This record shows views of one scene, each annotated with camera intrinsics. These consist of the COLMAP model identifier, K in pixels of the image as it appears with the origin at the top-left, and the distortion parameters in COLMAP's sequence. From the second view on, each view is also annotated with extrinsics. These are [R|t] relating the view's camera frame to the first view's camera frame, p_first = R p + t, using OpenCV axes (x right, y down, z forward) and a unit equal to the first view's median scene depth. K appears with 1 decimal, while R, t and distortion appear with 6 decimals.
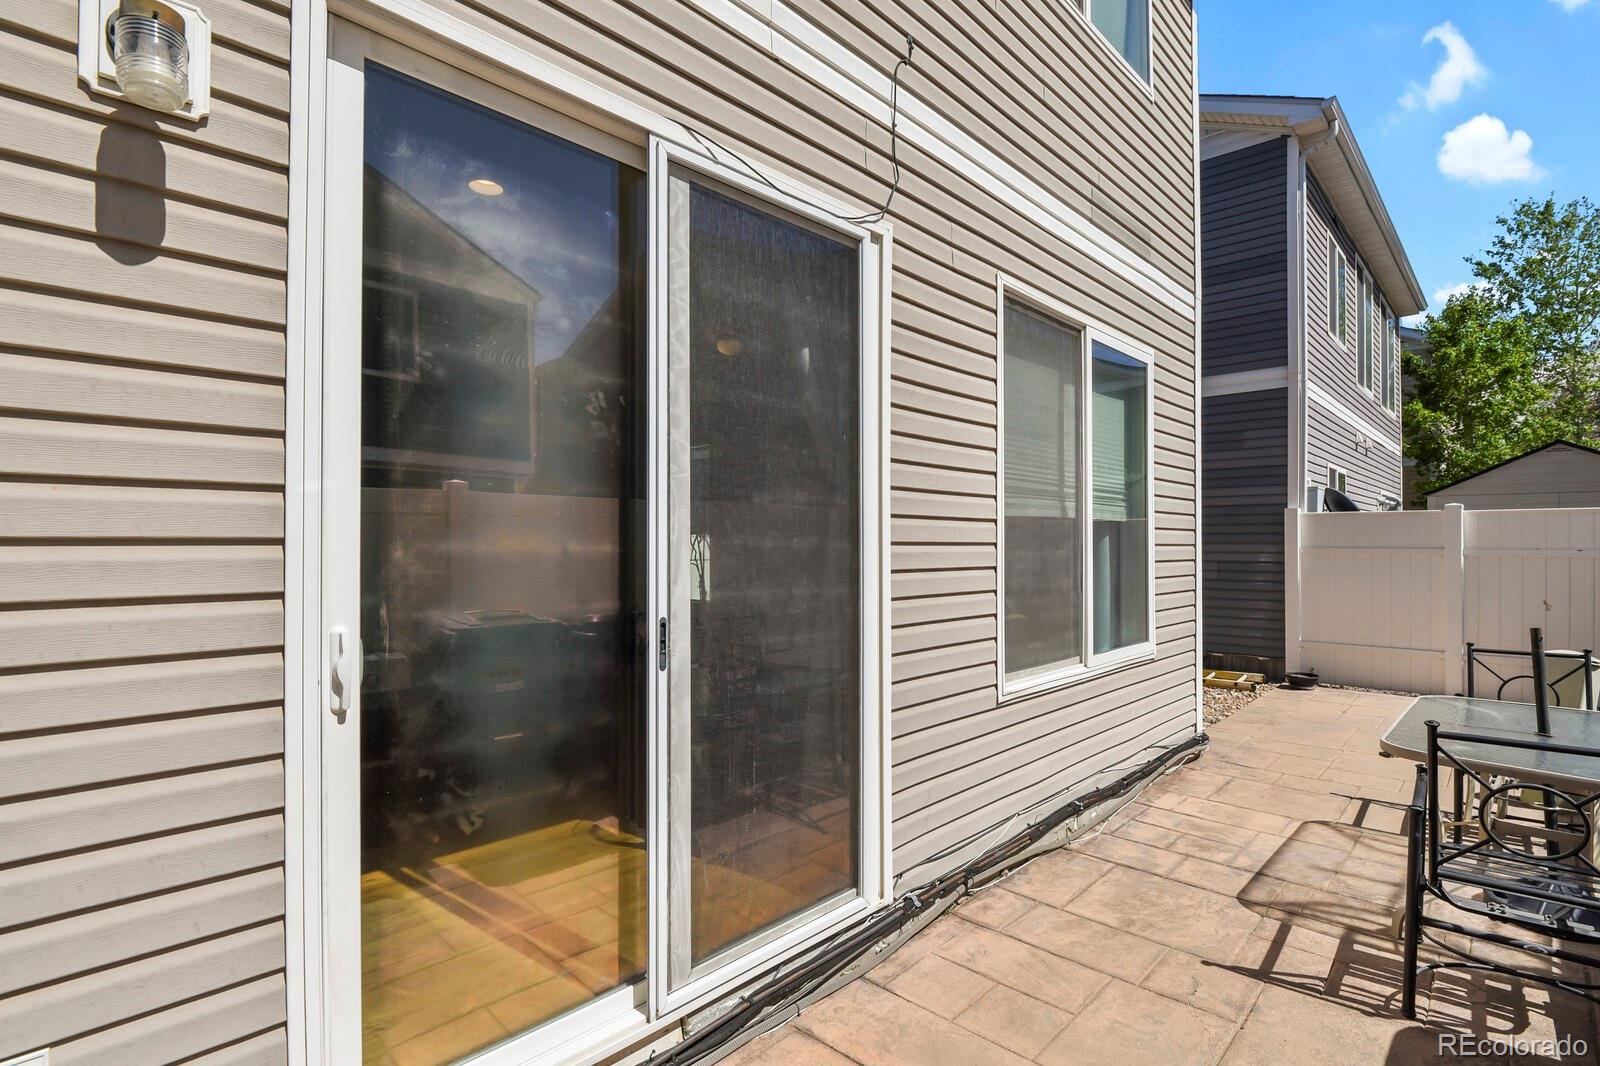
lens RADIAL K [[774.3, 0, 802.2], [0, 774.3, 538.2], [0, 0, 1]] dist [-0.002132, -0.007785]
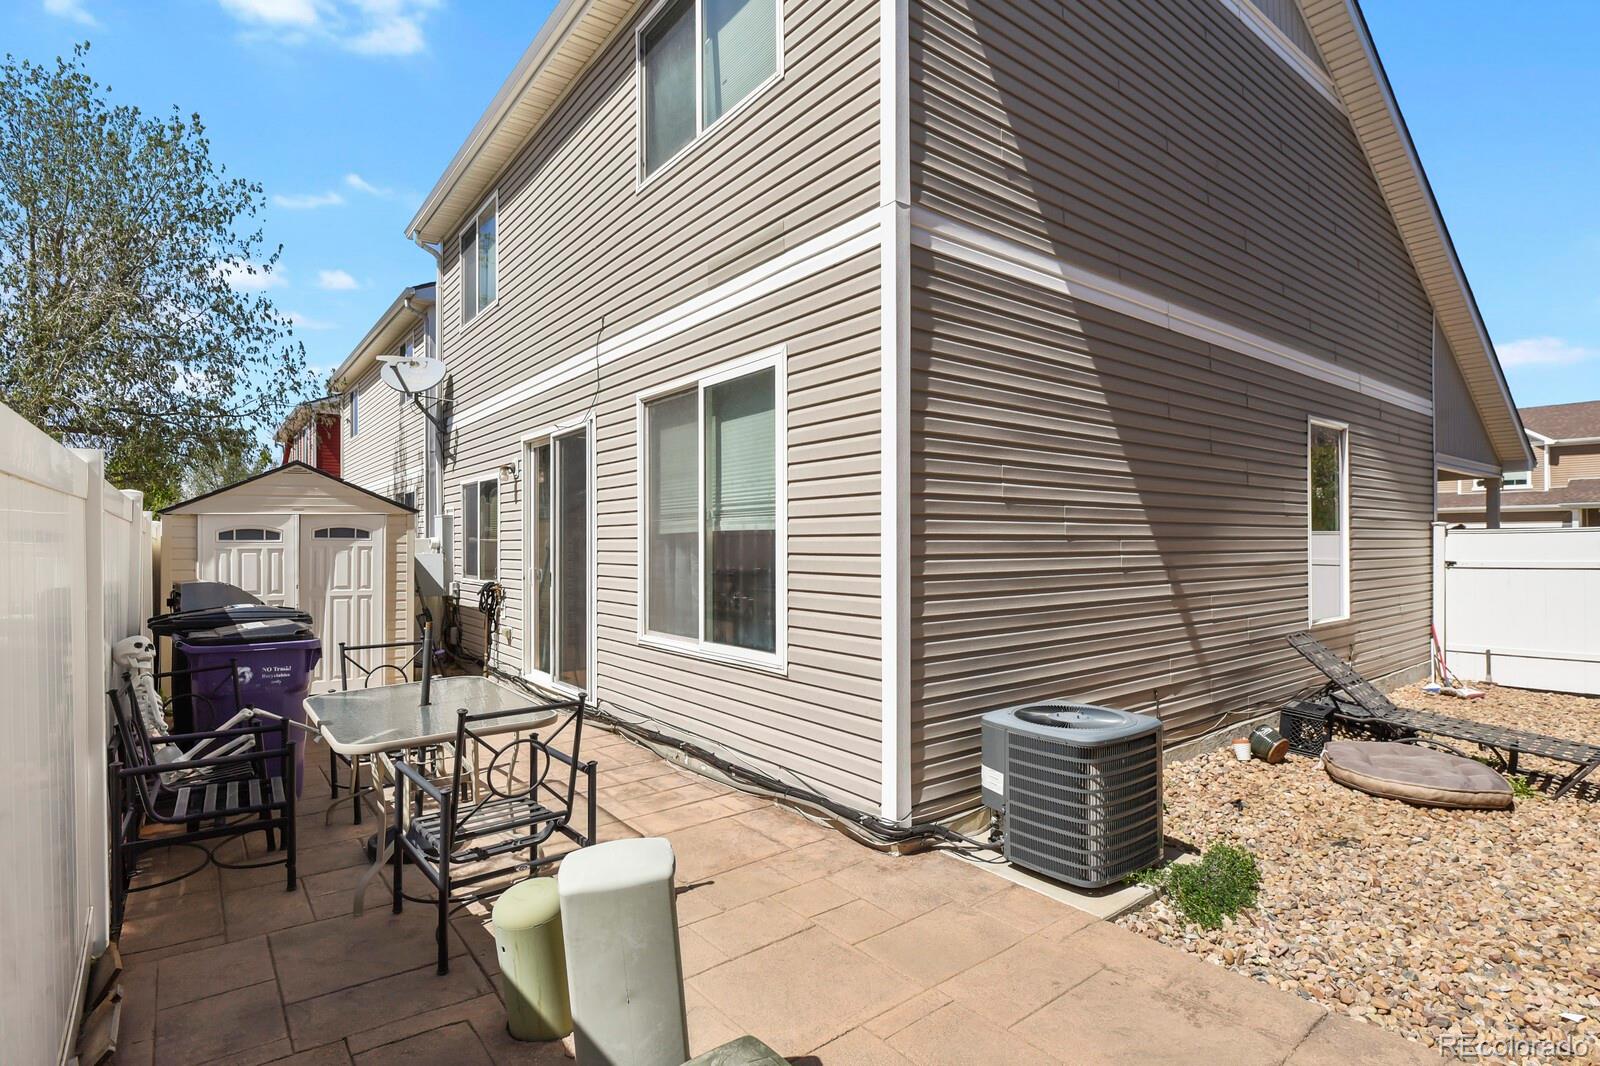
lens RADIAL K [[774.3, 0, 802.2], [0, 774.3, 538.2], [0, 0, 1]] dist [-0.002132, -0.007785]
pose [[-0.137346, -0.004856, -0.990511, 1.947167], [0.015826, 0.999850, -0.007096, -0.004972], [0.990397, -0.016650, -0.137248, 1.628031]]
